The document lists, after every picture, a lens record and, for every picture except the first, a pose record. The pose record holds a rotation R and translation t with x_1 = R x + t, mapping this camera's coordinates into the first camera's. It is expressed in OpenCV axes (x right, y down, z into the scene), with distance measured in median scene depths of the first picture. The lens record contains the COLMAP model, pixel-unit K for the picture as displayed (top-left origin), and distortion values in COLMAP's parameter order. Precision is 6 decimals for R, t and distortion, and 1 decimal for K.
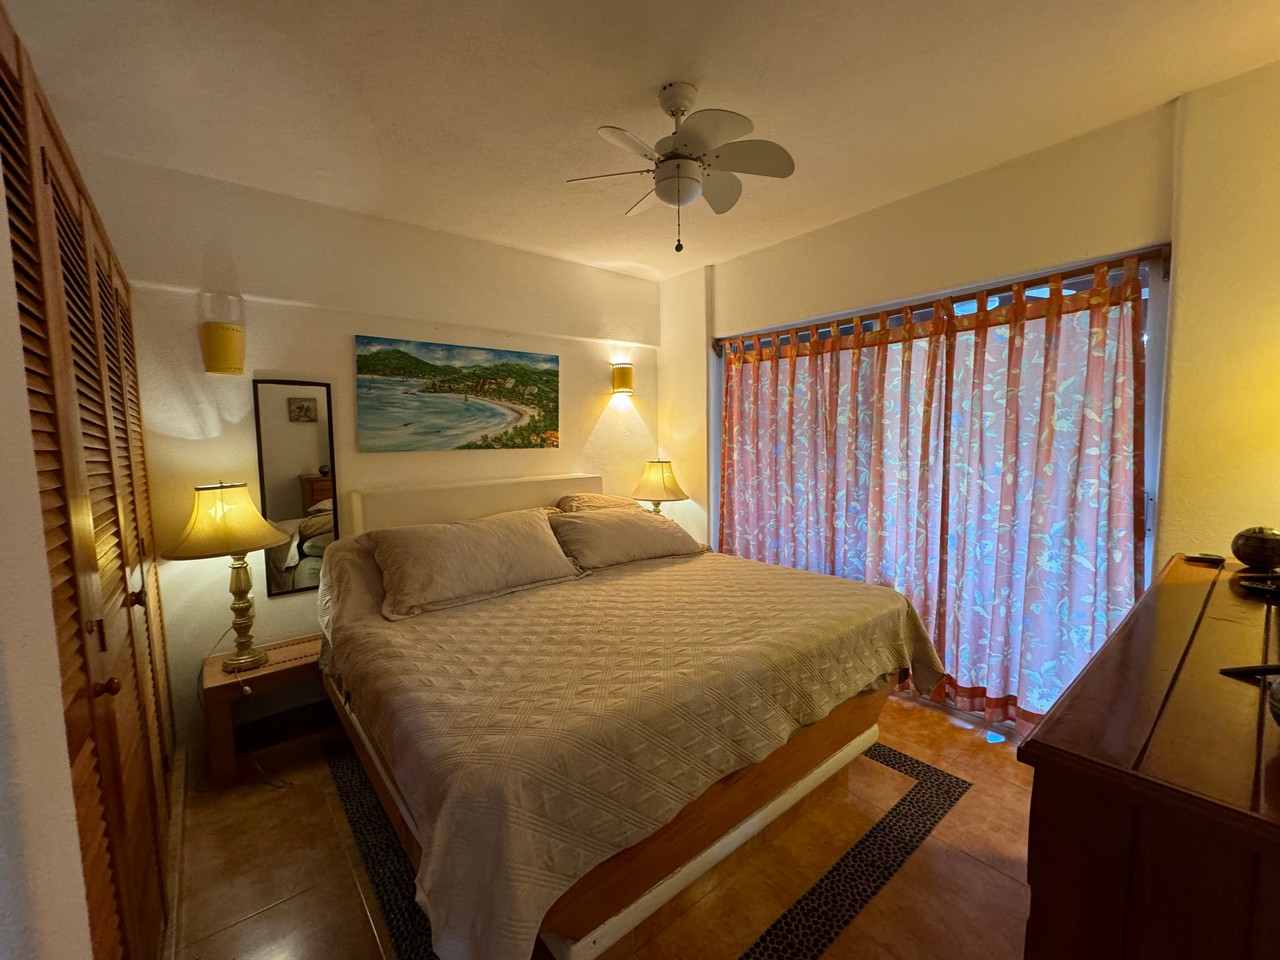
lens RADIAL K [[530.1, 0, 641.8], [0, 530.1, 484.4], [0, 0, 1]] dist [-0.001832, -0.000234]
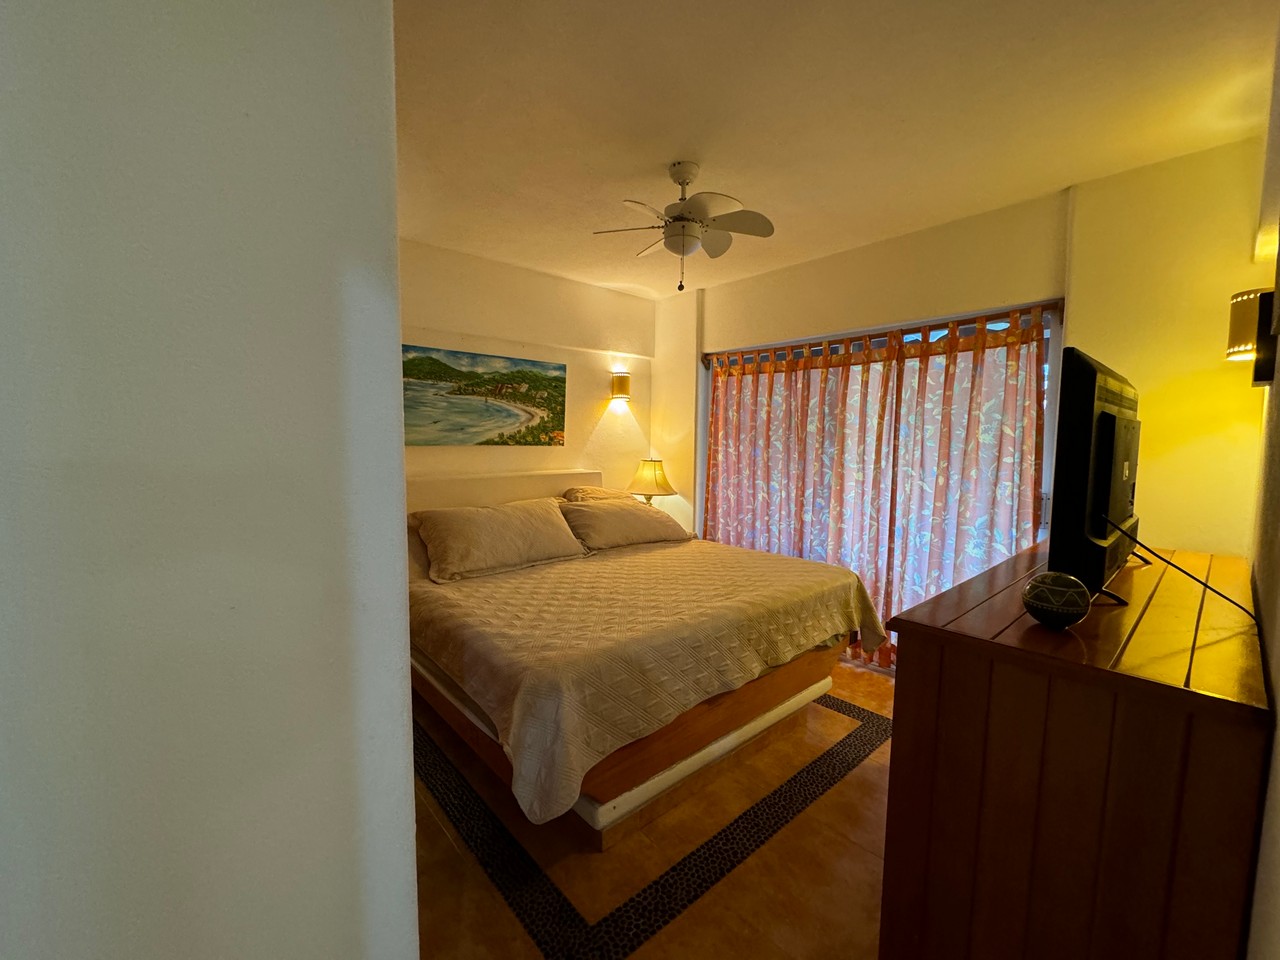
lens RADIAL K [[530.1, 0, 641.8], [0, 530.1, 484.4], [0, 0, 1]] dist [-0.001832, -0.000234]
pose [[0.998987, 0.023586, 0.038318, -0.044031], [-0.023498, 0.999720, -0.002744, 0.016042], [-0.038372, 0.001840, 0.999262, -0.179513]]
